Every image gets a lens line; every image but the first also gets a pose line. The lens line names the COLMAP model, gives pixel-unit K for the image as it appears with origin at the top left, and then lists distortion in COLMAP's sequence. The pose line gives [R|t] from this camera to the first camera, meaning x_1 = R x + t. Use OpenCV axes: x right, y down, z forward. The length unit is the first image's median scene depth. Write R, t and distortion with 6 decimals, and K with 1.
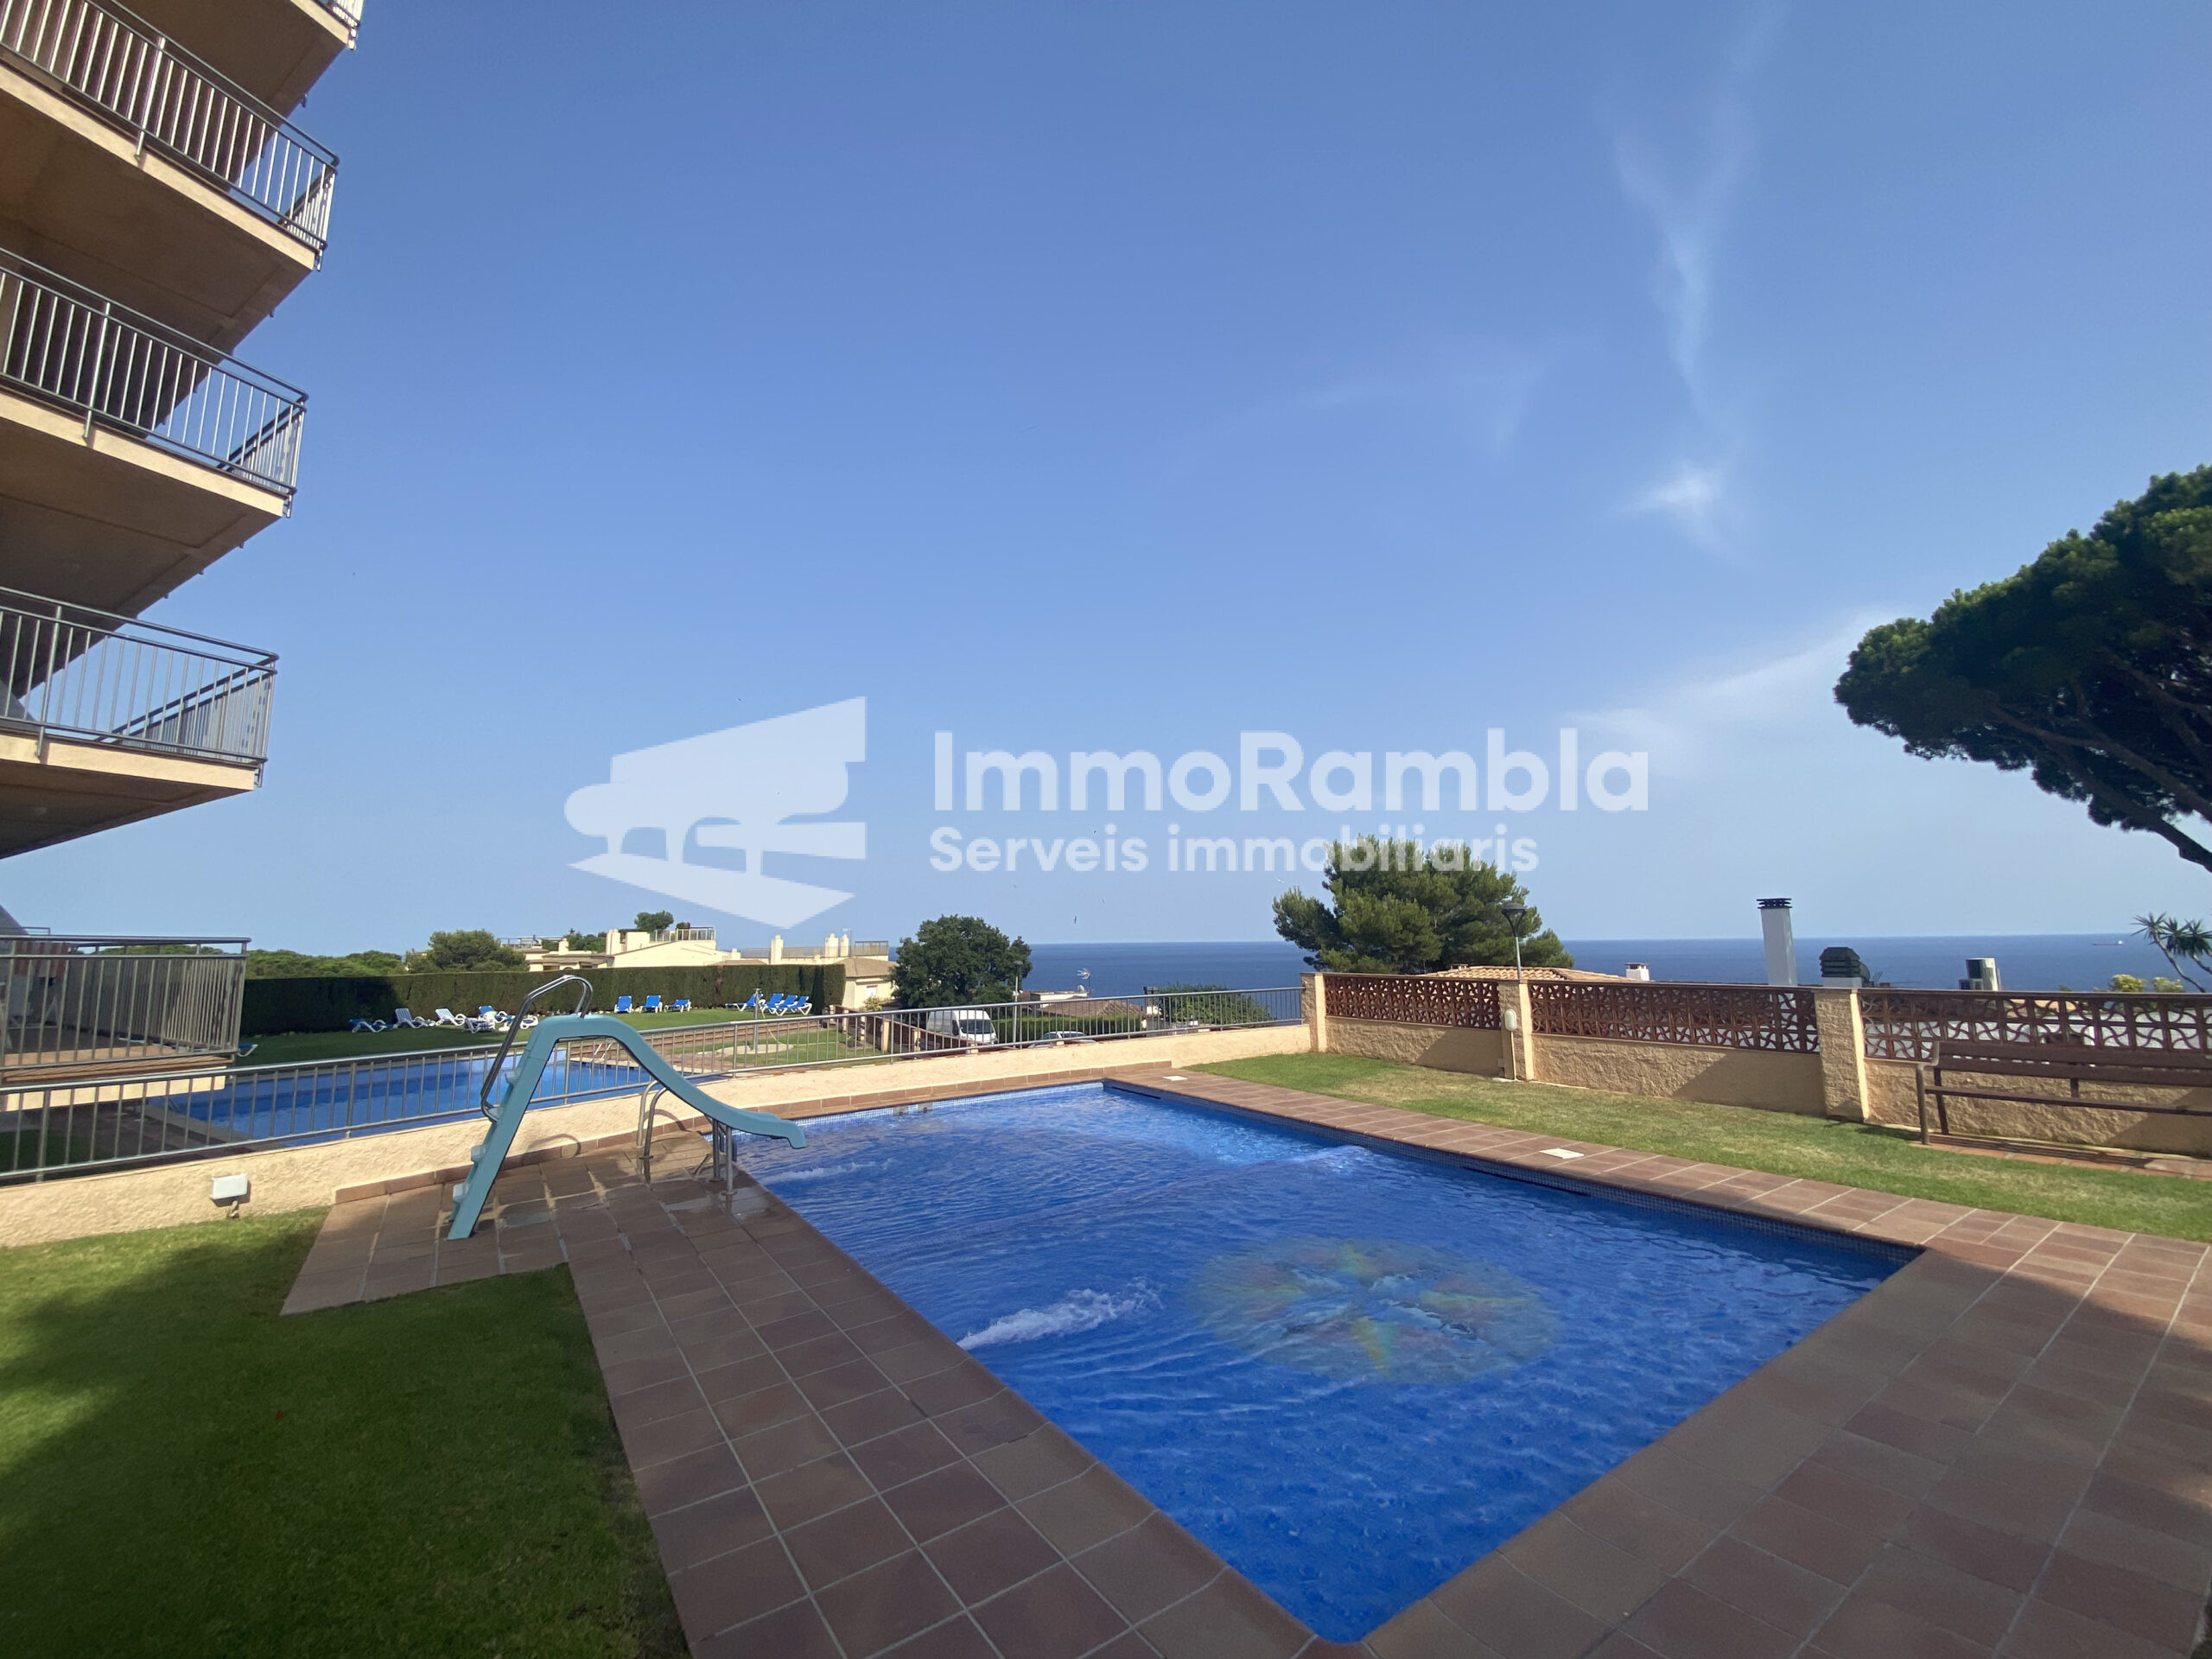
lens RADIAL K [[899.6, 0, 1097.0], [0, 899.6, 824.9], [0, 0, 1]] dist [0.022132, -0.020249]
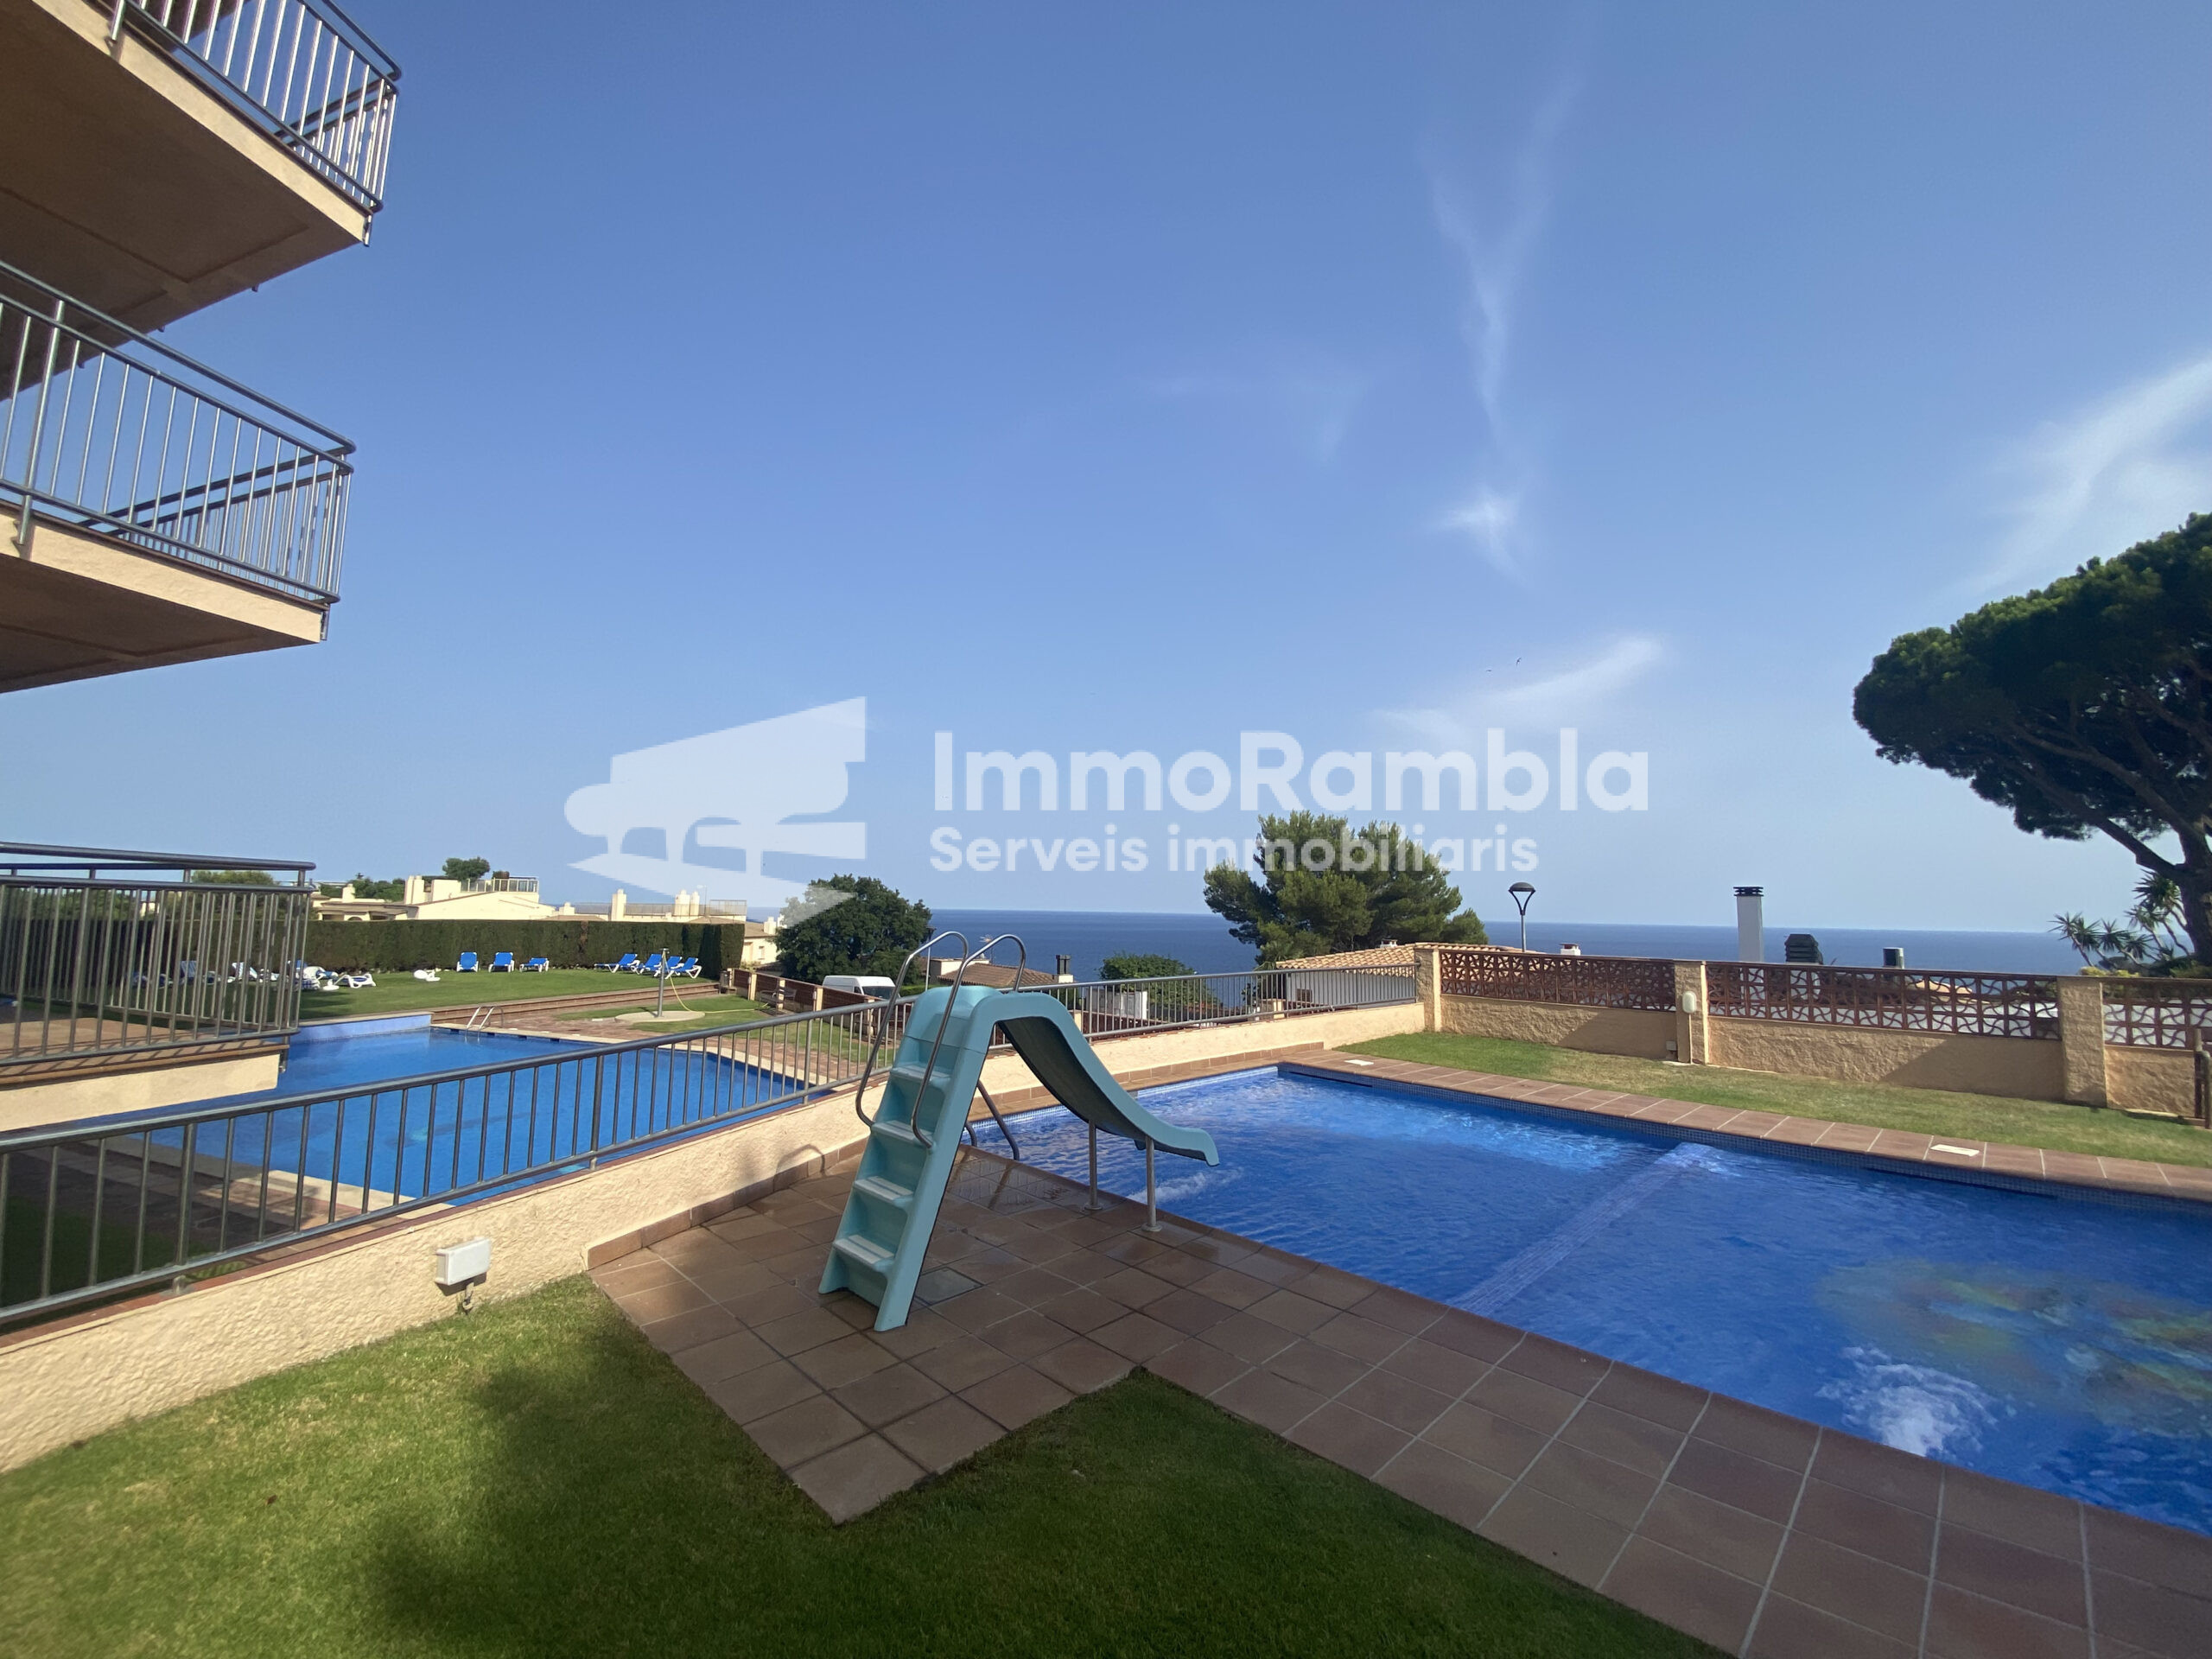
lens RADIAL K [[898.8, 0, 1083.4], [0, 898.8, 823.8], [0, 0, 1]] dist [0.008703, -0.012271]
pose [[0.983043, 0.047778, 0.177041, -0.208783], [-0.053654, 0.998151, 0.028553, 0.019530], [-0.175350, -0.037567, 0.983789, 0.103068]]
